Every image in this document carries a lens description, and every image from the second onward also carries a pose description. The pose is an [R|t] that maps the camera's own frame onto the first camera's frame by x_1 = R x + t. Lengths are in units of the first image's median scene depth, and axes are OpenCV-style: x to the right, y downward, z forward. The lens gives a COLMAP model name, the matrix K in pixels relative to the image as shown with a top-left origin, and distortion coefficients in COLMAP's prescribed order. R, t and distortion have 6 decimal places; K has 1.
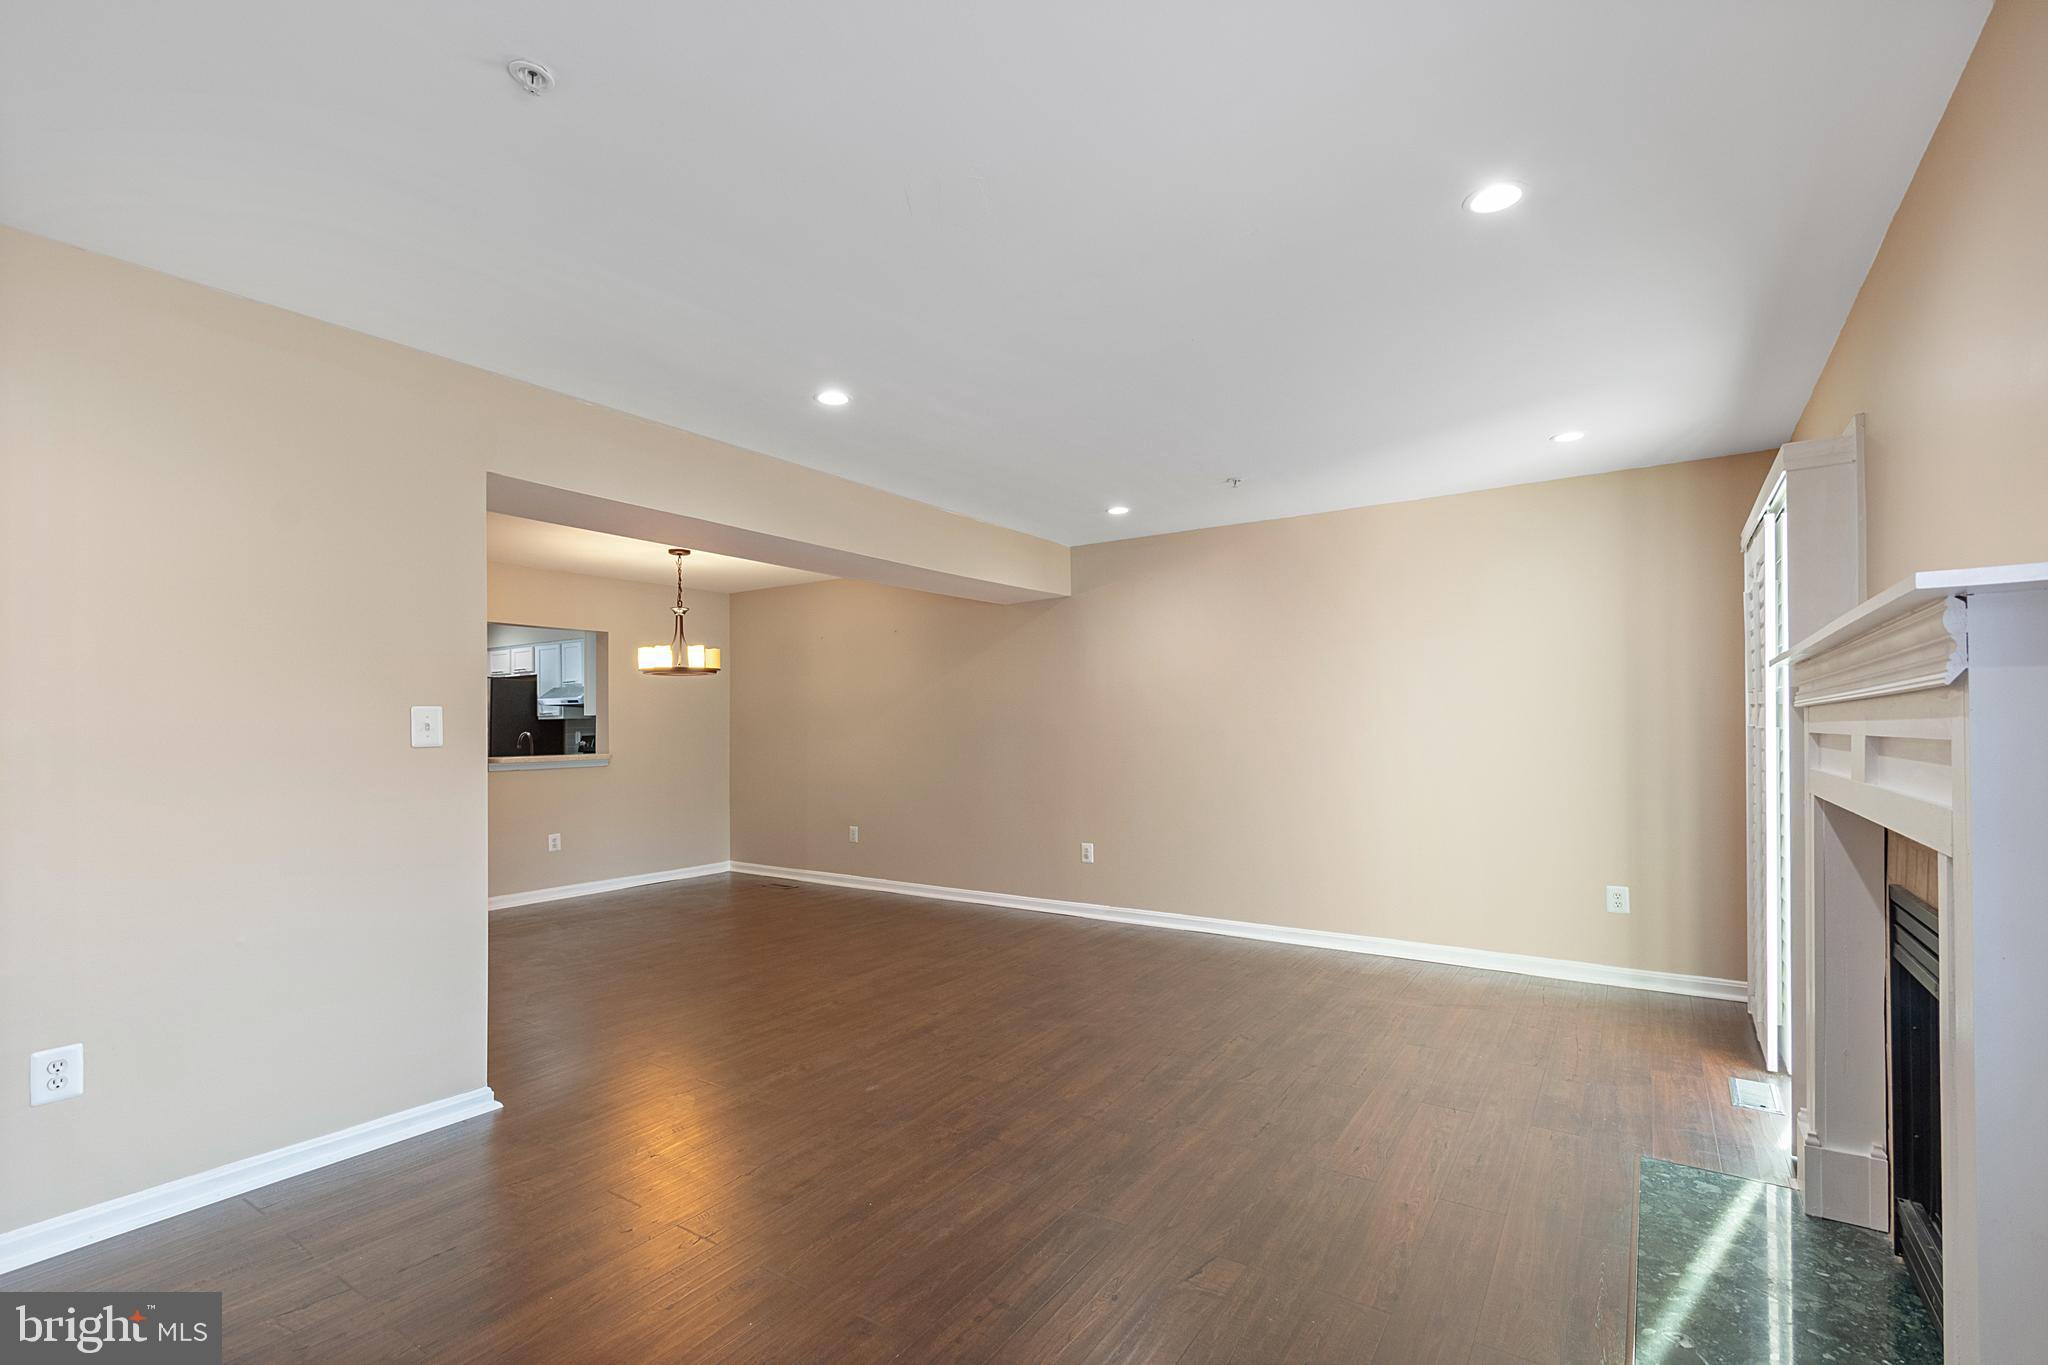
lens RADIAL K [[896.7, 0, 1012.3], [0, 896.7, 735.1], [0, 0, 1]] dist [0.000627, -0.000046]
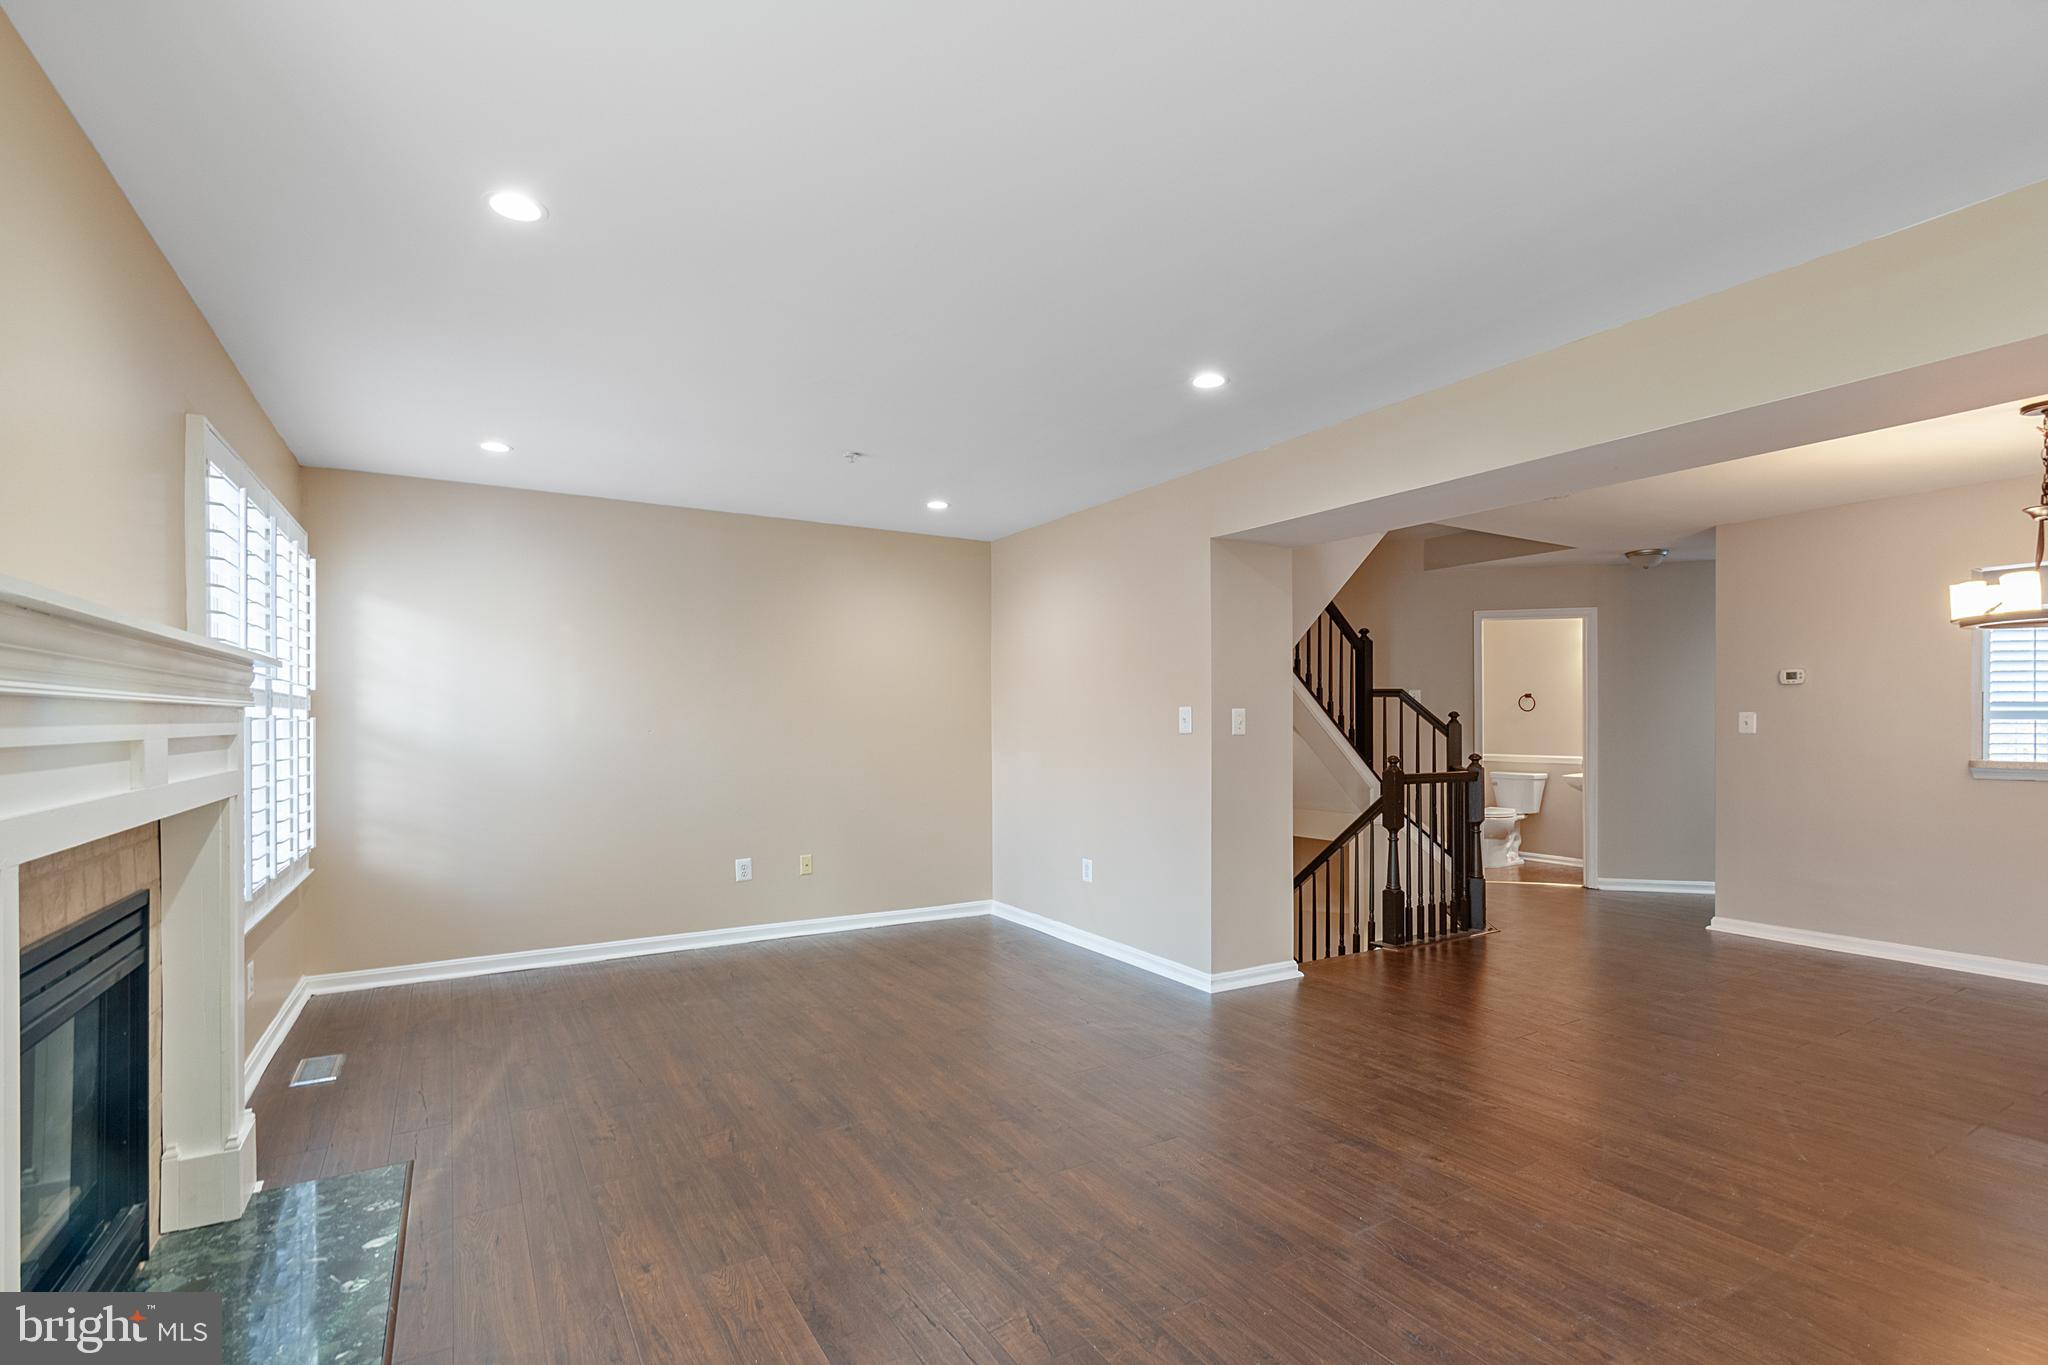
lens RADIAL K [[927.2, 0, 1017.1], [0, 927.2, 721.2], [0, 0, 1]] dist [0.000103, -0.000032]
pose [[-0.415334, 0.003732, -0.909661, 0.802165], [0.001456, 0.999993, 0.003438, -0.012145], [0.909668, 0.000103, -0.415337, 1.233434]]
